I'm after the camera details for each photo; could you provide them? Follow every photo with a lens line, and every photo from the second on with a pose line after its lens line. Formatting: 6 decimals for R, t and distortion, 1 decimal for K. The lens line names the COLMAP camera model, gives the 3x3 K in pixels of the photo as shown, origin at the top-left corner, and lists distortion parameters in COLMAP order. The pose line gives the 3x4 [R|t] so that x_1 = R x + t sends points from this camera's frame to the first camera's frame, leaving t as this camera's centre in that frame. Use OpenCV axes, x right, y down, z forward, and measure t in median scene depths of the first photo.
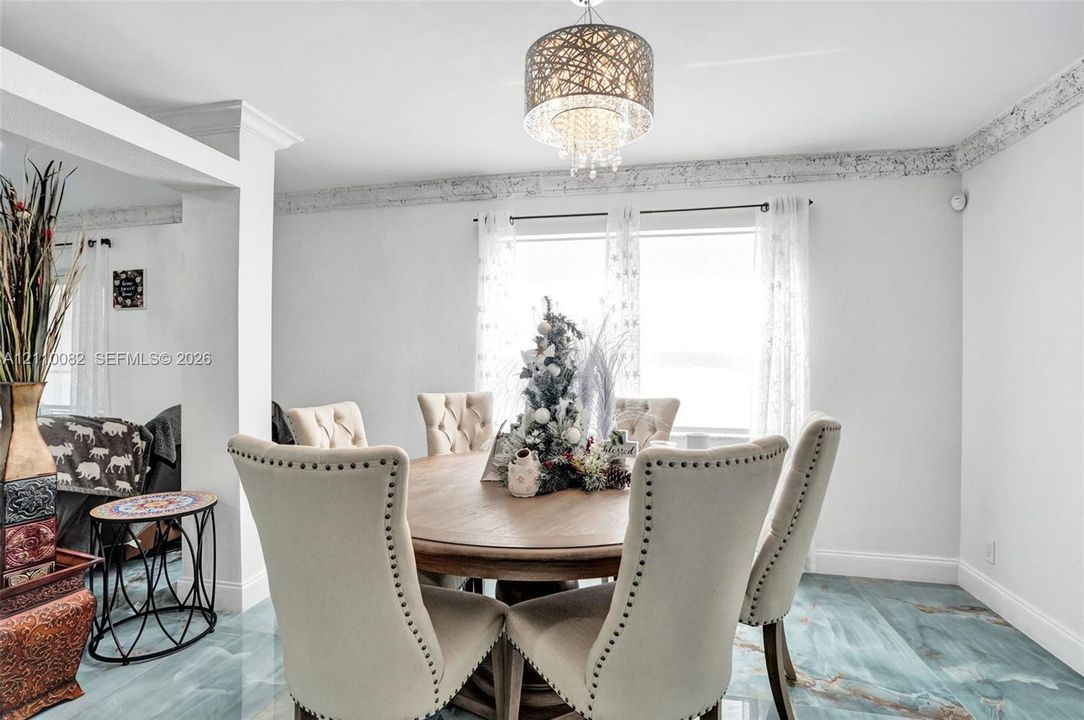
lens RADIAL K [[508.8, 0, 544.9], [0, 508.8, 362.3], [0, 0, 1]] dist [-0.053177, 0.022724]
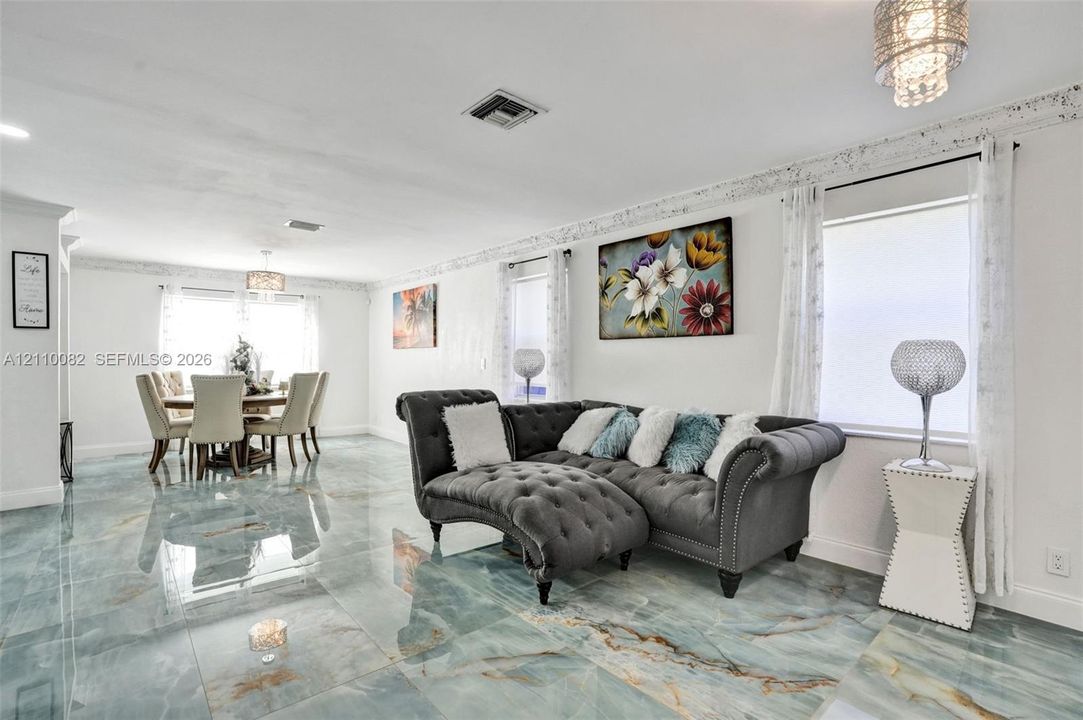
lens RADIAL K [[508.4, 0, 544.4], [0, 508.4, 362.3], [0, 0, 1]] dist [-0.053177, 0.022724]
pose [[0.592533, -0.006855, 0.805517, -0.900620], [0.000591, 0.999967, 0.008075, 0.006117], [-0.805546, -0.004308, 0.592518, -1.525677]]
